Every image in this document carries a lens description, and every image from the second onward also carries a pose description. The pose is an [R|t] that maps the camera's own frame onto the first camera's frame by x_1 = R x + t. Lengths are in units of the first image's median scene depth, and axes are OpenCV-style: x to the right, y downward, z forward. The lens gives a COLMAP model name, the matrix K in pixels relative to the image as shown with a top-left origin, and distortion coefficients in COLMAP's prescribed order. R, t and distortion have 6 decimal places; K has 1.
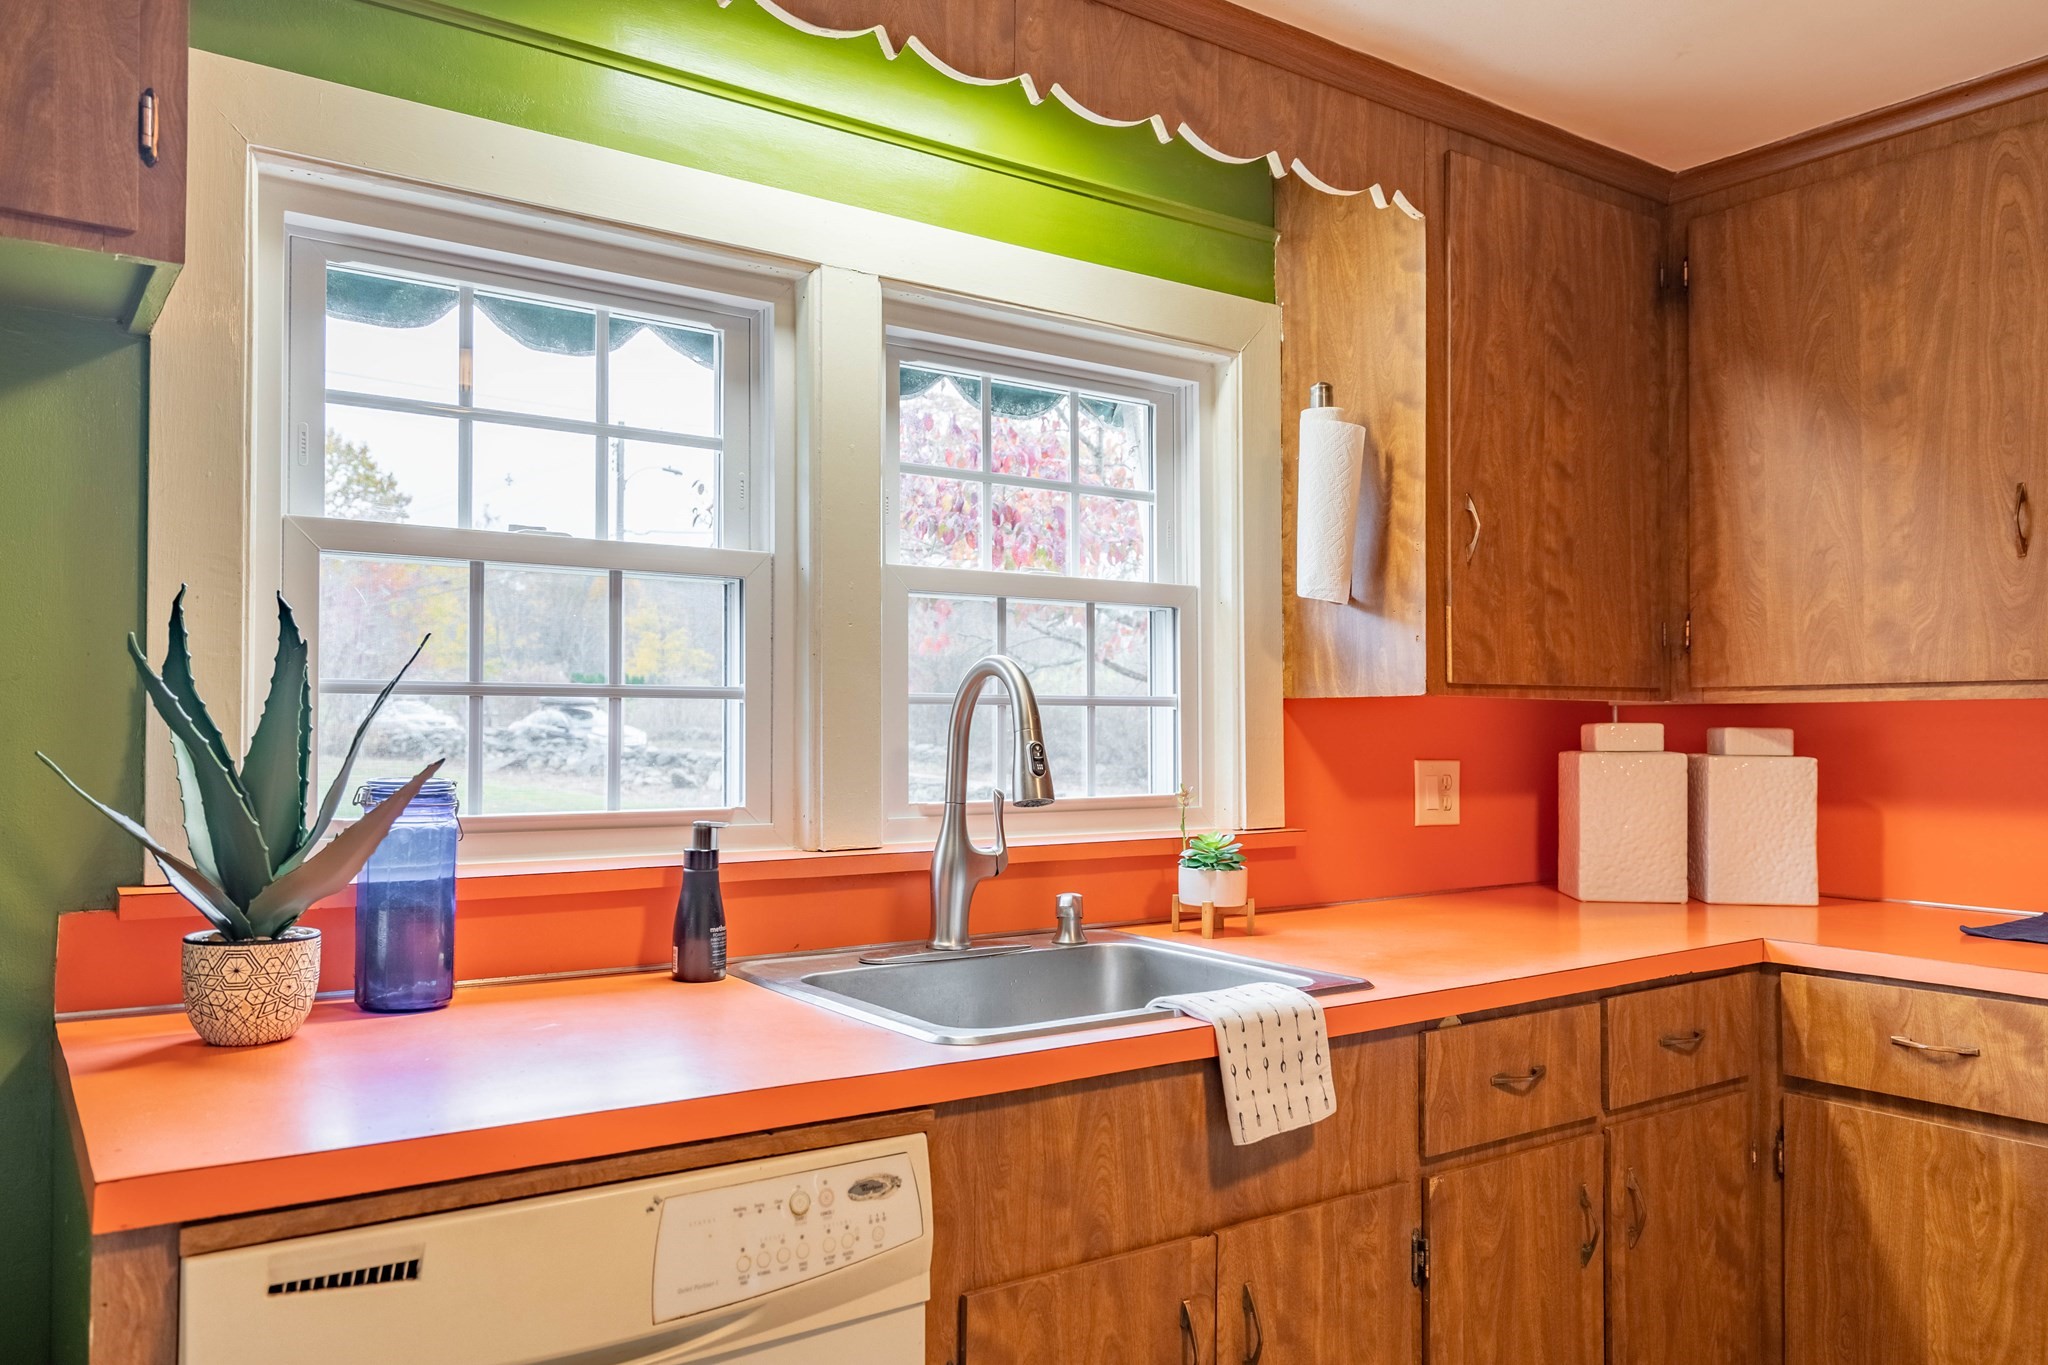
lens RADIAL K [[1449.9, 0, 1024.6], [0, 1449.9, 708.4], [0, 0, 1]] dist [0.012879, -0.009785]
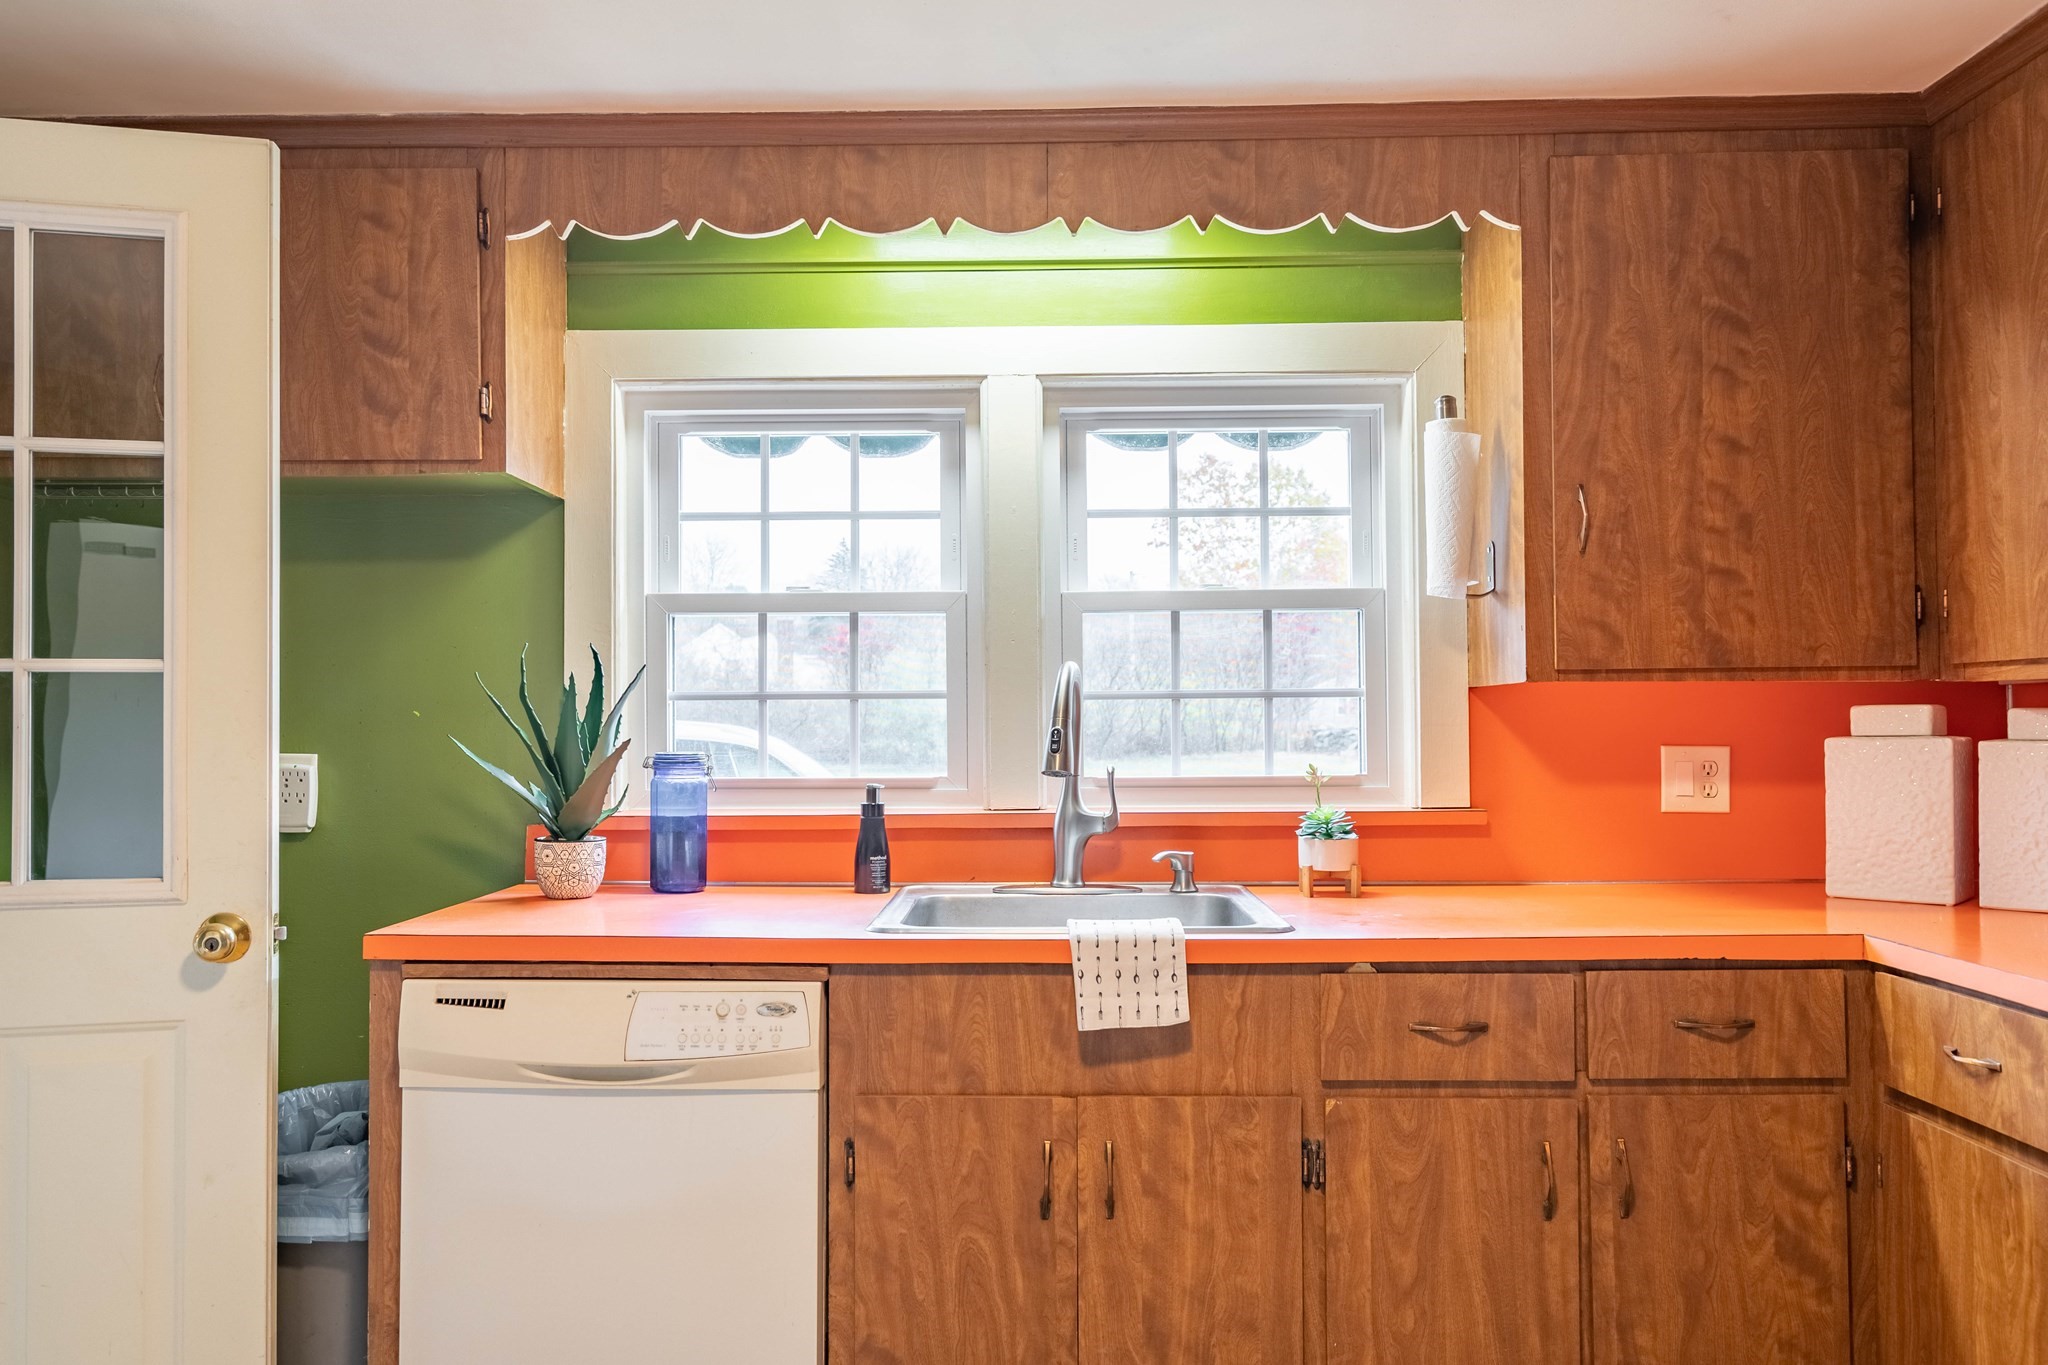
lens RADIAL K [[1449.9, 0, 1028.6], [0, 1449.9, 711.7], [0, 0, 1]] dist [0.012879, -0.009785]
pose [[0.809182, -0.013520, -0.587403, 0.599373], [0.016582, 0.999862, -0.000170, 0.006539], [0.587324, -0.009603, 0.809295, -0.063451]]
